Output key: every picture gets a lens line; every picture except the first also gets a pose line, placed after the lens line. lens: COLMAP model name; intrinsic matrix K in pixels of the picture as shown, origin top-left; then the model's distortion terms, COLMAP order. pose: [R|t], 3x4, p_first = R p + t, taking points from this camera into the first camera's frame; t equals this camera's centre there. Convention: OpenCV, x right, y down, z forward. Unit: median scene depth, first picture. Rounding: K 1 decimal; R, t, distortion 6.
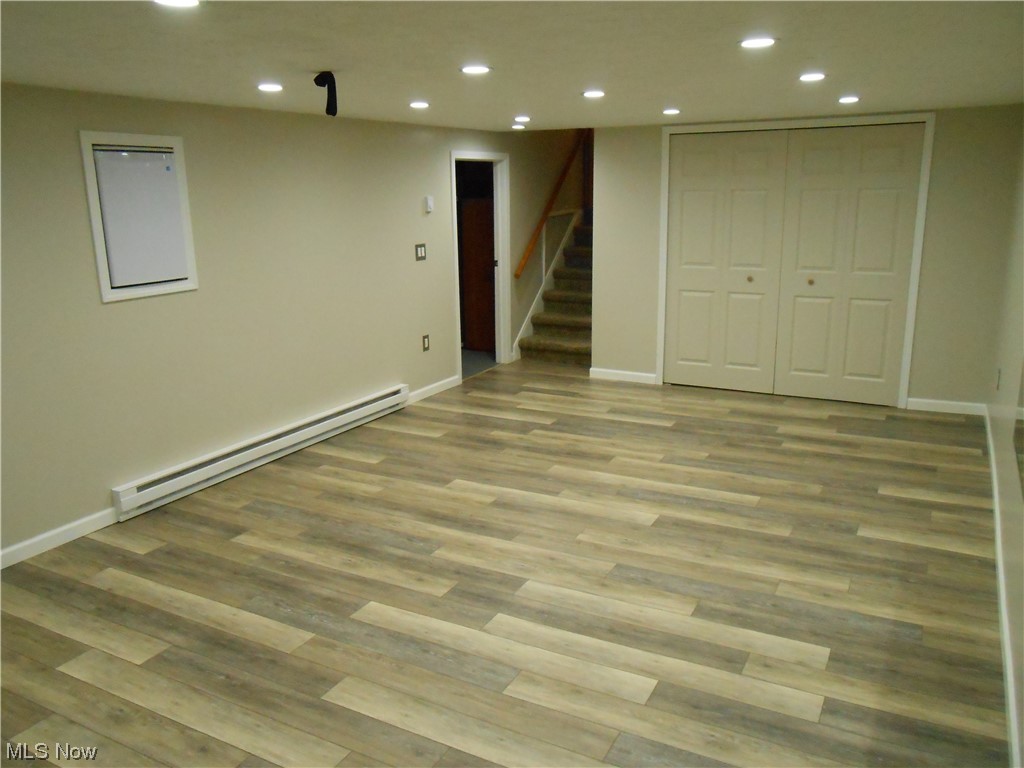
lens RADIAL K [[791.1, 0, 513.6], [0, 791.1, 386.4], [0, 0, 1]] dist [-0.045367, 0.050506]
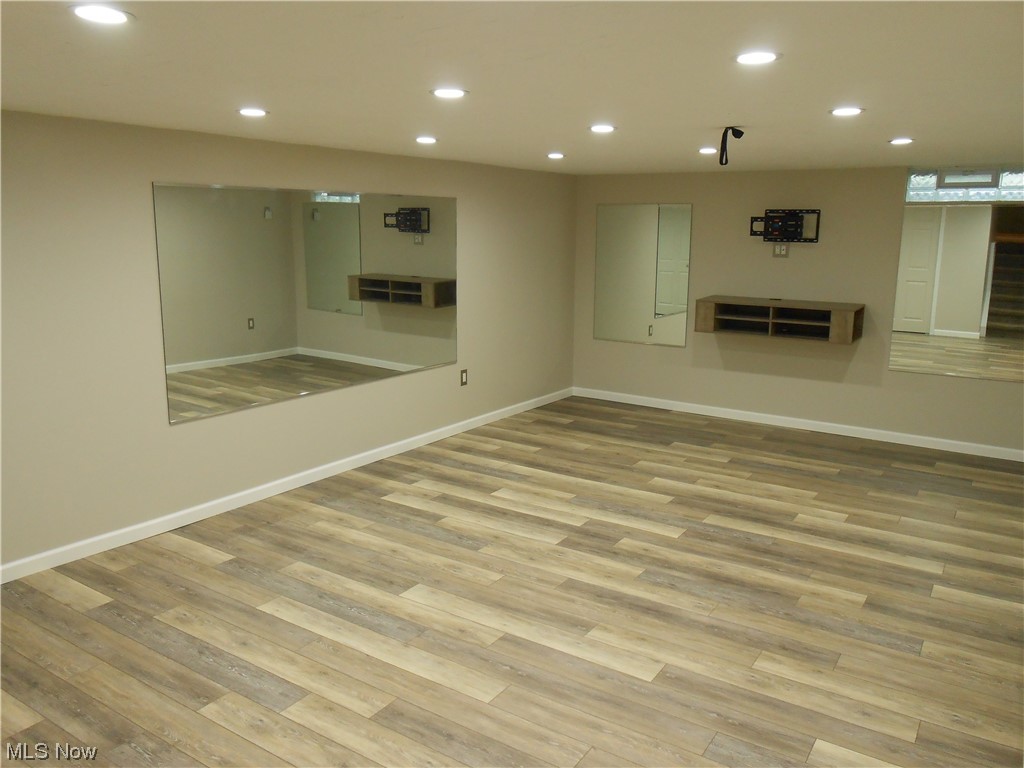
lens RADIAL K [[796.5, 0, 529.2], [0, 796.5, 384.0], [0, 0, 1]] dist [-0.007489, 0.002072]
pose [[-0.997705, -0.008595, 0.067167, -0.018845], [0.020701, 0.905709, 0.423394, -0.443552], [-0.064473, 0.423813, -0.903452, 1.775757]]
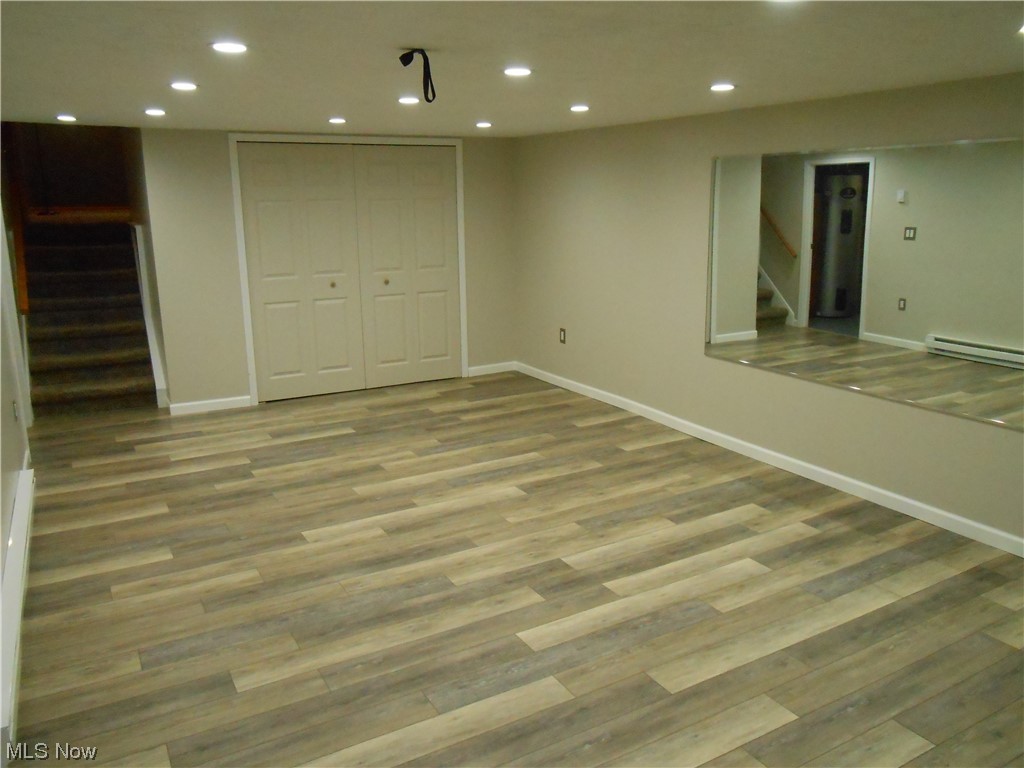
lens RADIAL K [[791.1, 0, 513.6], [0, 791.1, 386.4], [0, 0, 1]] dist [-0.045367, 0.050506]
pose [[0.523679, -0.185401, 0.831497, -0.756191], [0.204227, 0.974892, 0.088751, -0.078042], [-0.827074, 0.123337, 0.548394, 0.387921]]
